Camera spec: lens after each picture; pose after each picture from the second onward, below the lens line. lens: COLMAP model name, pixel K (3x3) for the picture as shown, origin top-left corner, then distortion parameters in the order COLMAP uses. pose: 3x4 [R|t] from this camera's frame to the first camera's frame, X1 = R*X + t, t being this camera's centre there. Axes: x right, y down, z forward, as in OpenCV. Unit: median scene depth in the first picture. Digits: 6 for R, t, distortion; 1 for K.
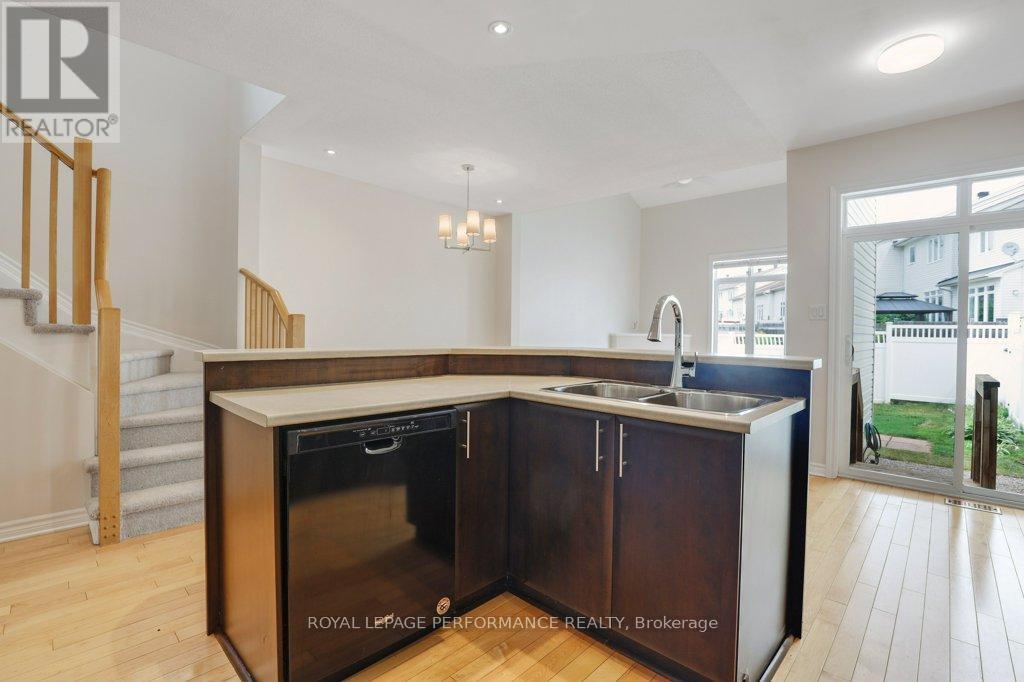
lens RADIAL K [[471.5, 0, 515.4], [0, 471.5, 341.7], [0, 0, 1]] dist [-0.023170, 0.002421]
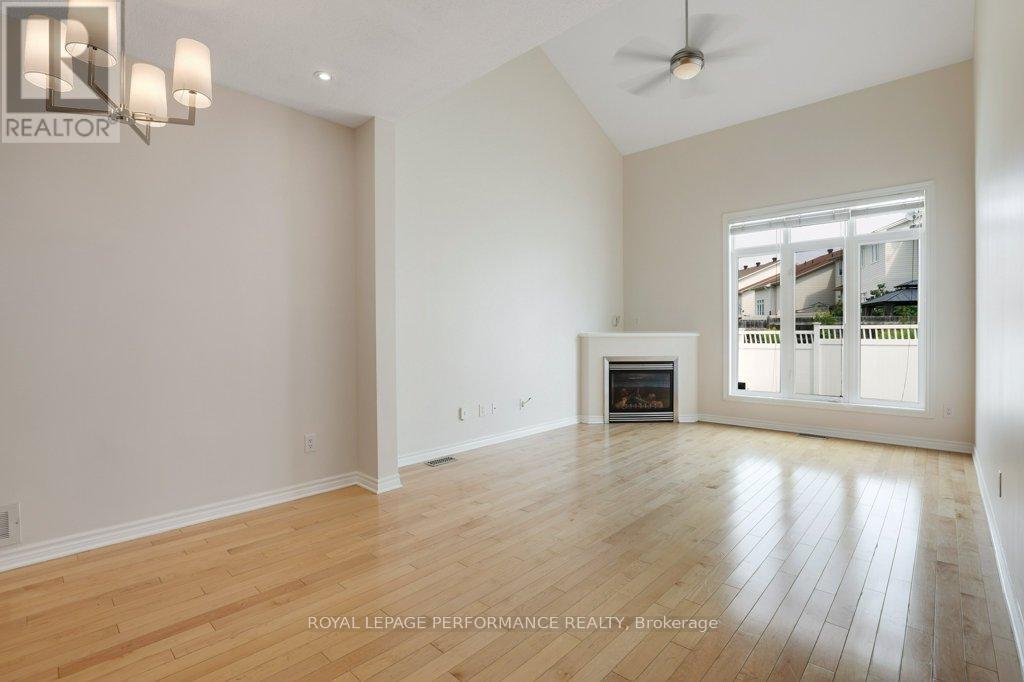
lens RADIAL K [[471.5, 0, 518.0], [0, 471.5, 336.6], [0, 0, 1]] dist [-0.023170, 0.002421]
pose [[0.999708, -0.018777, 0.015197, 0.090432], [0.018986, 0.999726, -0.013685, -0.005220], [-0.014936, 0.013970, 0.999791, 0.286759]]
